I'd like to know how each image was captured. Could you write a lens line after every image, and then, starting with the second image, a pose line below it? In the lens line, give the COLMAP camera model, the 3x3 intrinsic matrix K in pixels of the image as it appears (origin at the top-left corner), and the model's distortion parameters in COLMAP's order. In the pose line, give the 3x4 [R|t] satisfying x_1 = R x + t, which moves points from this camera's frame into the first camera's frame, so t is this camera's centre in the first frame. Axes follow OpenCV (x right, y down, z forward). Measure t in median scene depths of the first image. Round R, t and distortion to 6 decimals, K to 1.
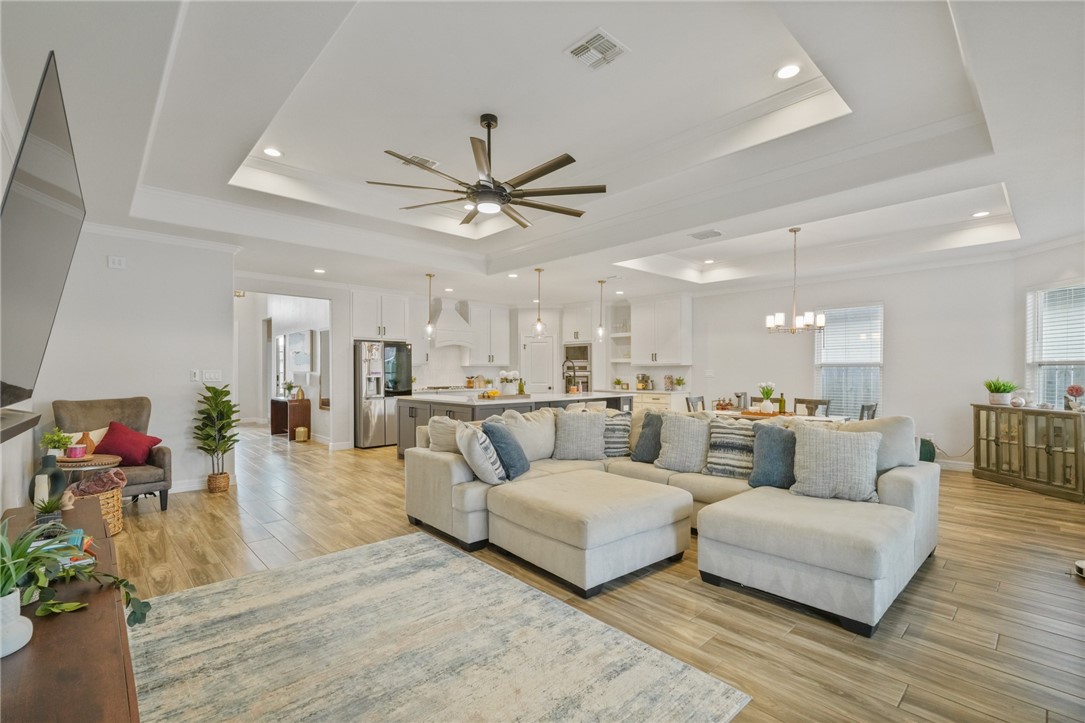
lens RADIAL K [[481.9, 0, 532.4], [0, 481.9, 368.7], [0, 0, 1]] dist [0.002446, 0.001181]
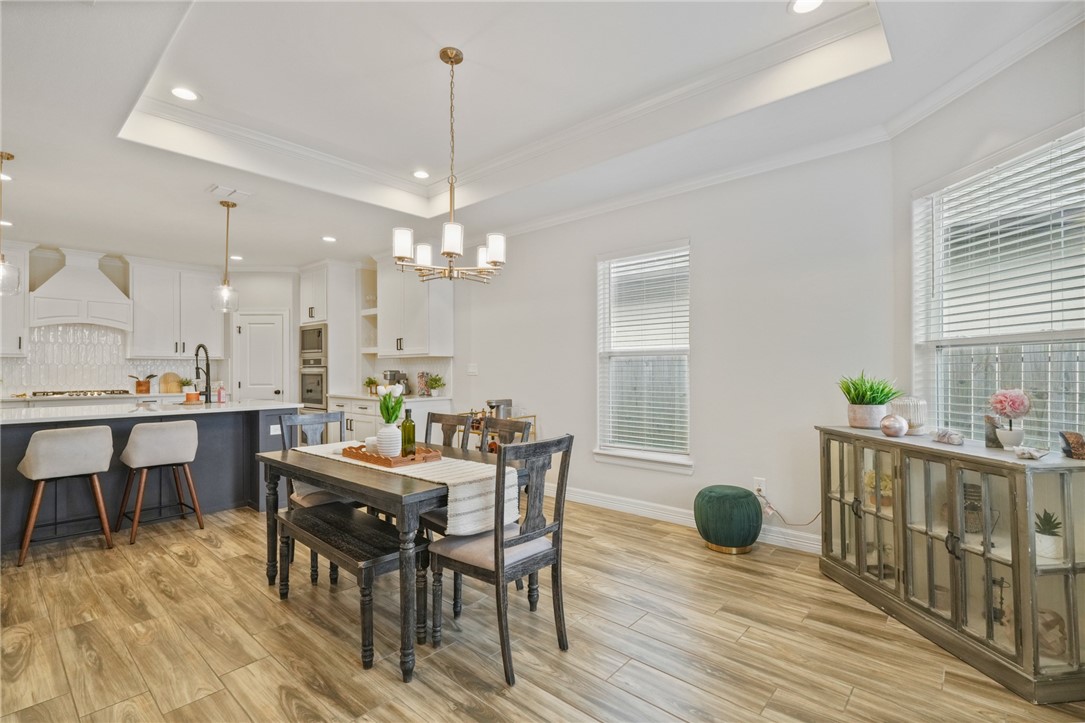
lens RADIAL K [[481.9, 0, 537.2], [0, 481.9, 364.8], [0, 0, 1]] dist [0.002446, 0.001181]
pose [[0.994661, 0.000513, 0.103199, 0.413692], [0.000150, 0.999979, -0.006420, 0.008595], [-0.103201, 0.006401, 0.994640, 0.385902]]
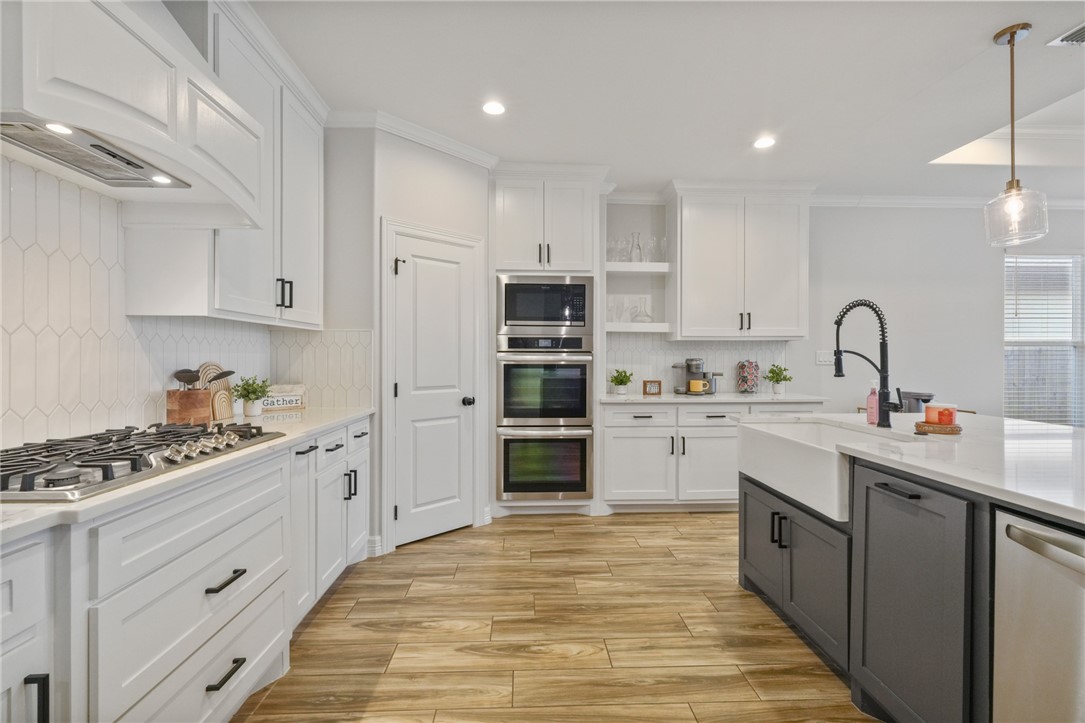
lens RADIAL K [[481.9, 0, 539.9], [0, 481.9, 361.6], [0, 0, 1]] dist [0.002446, 0.001181]
pose [[0.650006, -0.002127, 0.759926, -0.234803], [-0.004178, 0.999971, 0.006372, 0.012985], [-0.759918, -0.007317, 0.649978, 0.956889]]
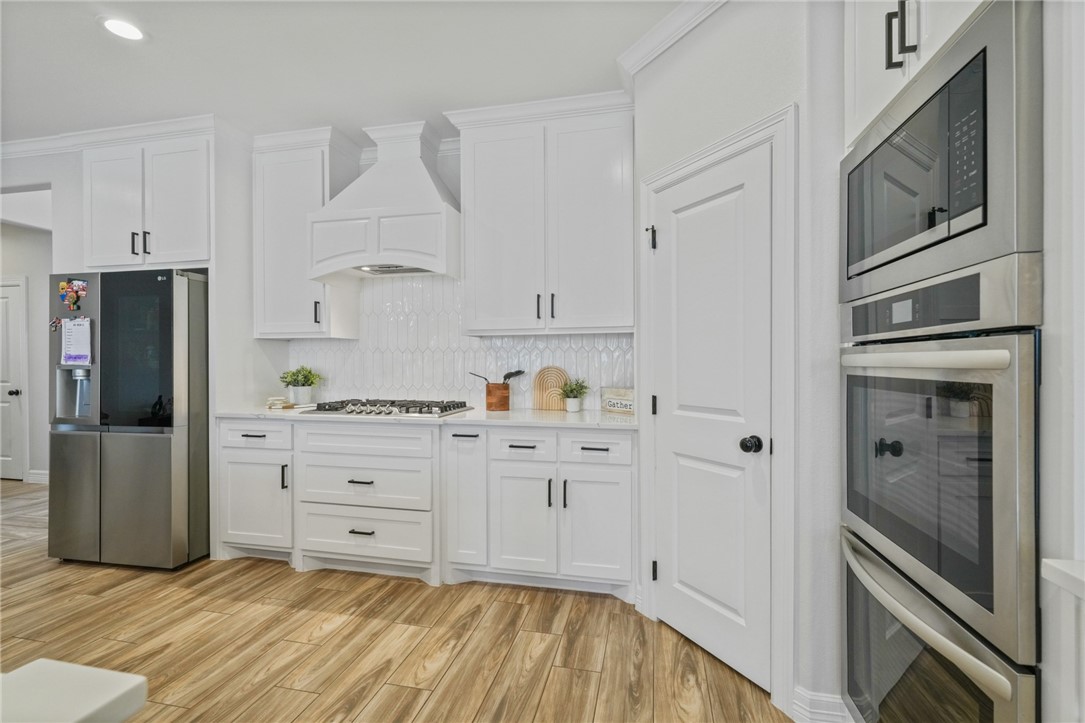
lens RADIAL K [[481.9, 0, 548.7], [0, 481.9, 364.7], [0, 0, 1]] dist [0.002446, 0.001181]
pose [[0.567939, 0.004139, -0.823060, 0.173689], [0.002953, 0.999971, 0.007067, 0.012696], [0.823065, -0.006444, 0.567910, 1.078999]]
